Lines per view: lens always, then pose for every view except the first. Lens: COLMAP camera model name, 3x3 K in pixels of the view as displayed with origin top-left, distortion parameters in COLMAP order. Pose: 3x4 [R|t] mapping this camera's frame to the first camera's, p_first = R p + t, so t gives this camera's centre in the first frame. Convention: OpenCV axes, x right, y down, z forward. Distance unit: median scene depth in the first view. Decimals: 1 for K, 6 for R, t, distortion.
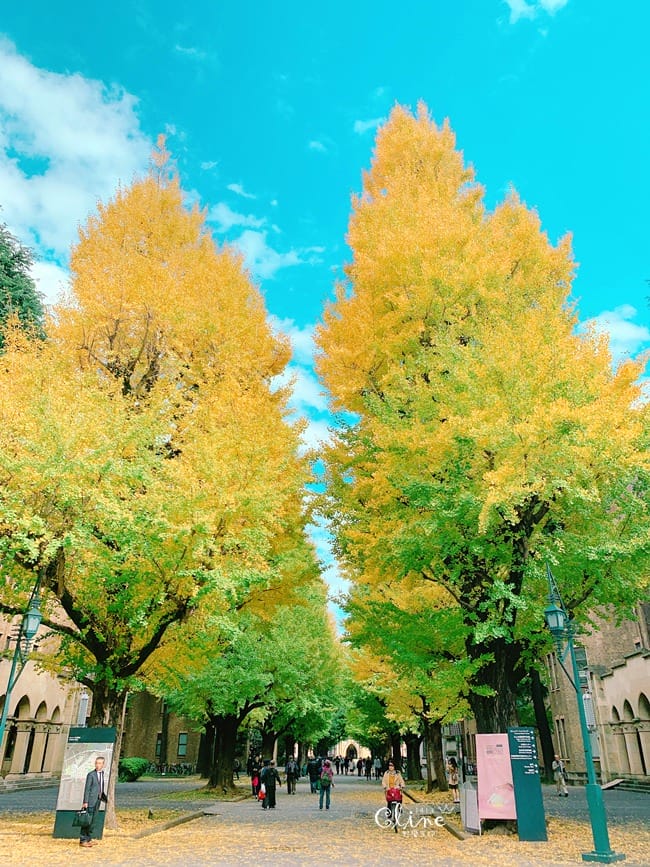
lens RADIAL K [[676.7, 0, 323.6], [0, 676.7, 412.5], [0, 0, 1]] dist [0.011047, 0.003194]
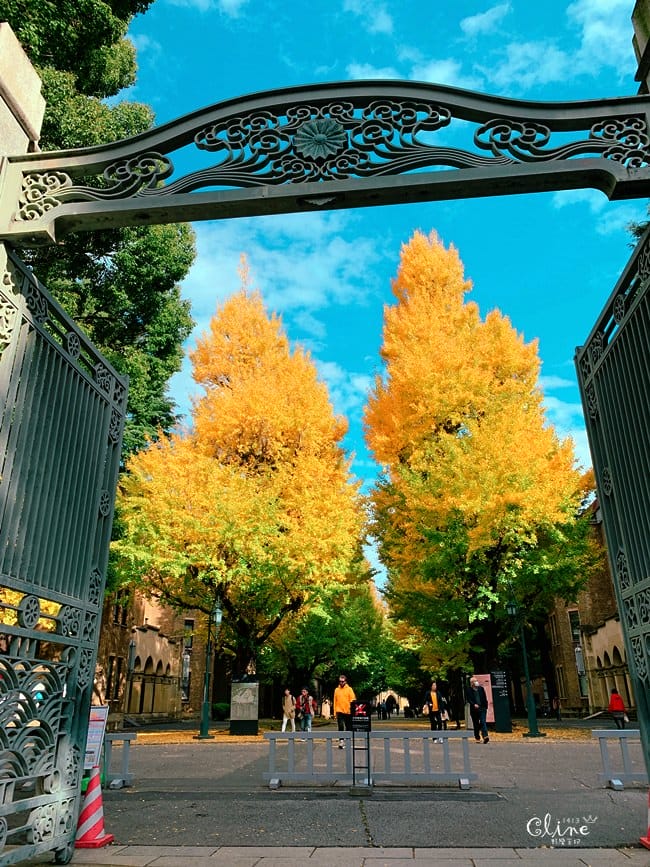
lens RADIAL K [[676.7, 0, 323.6], [0, 676.7, 412.5], [0, 0, 1]] dist [0.011047, 0.003194]
pose [[0.998518, -0.032854, -0.043382, -0.019732], [0.035244, 0.997835, 0.055517, -0.115046], [0.041464, -0.056964, 0.997515, -0.268699]]
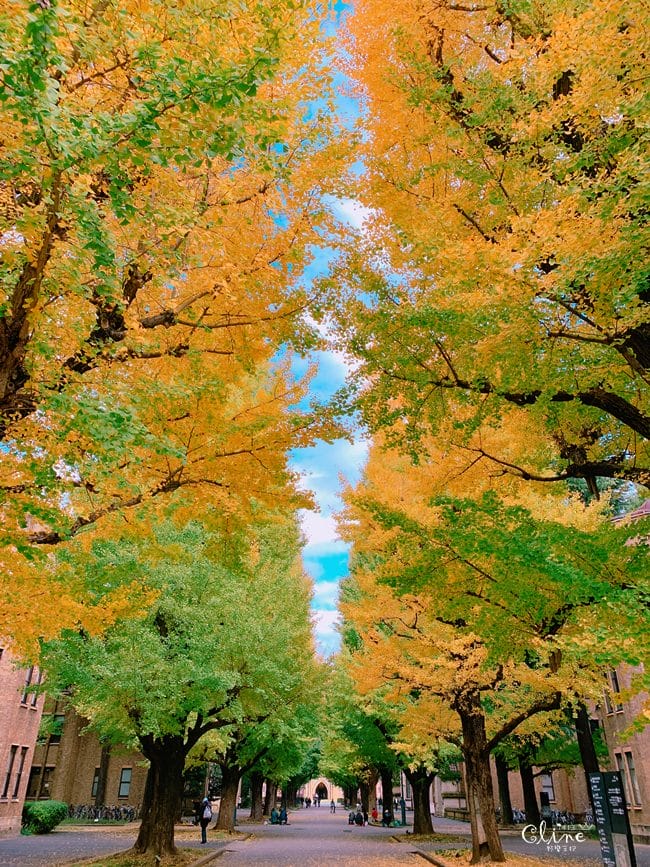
lens RADIAL K [[676.7, 0, 323.6], [0, 676.7, 412.5], [0, 0, 1]] dist [0.011047, 0.003194]
pose [[0.998916, 0.028938, 0.036448, -0.021005], [-0.027304, 0.998634, -0.044545, 0.132155], [-0.037687, 0.043501, 0.998342, 0.274228]]
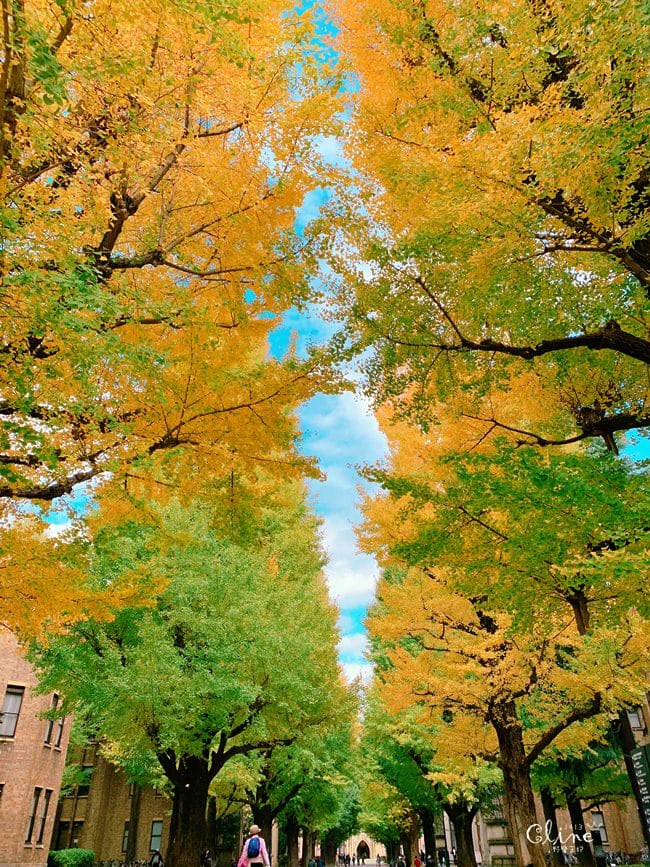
lens RADIAL K [[676.7, 0, 323.6], [0, 676.7, 412.5], [0, 0, 1]] dist [0.011047, 0.003194]
pose [[0.999852, -0.016984, 0.002716, -0.012691], [0.017182, 0.993480, -0.112704, 0.165724], [-0.000784, 0.112734, 0.993625, 0.283369]]
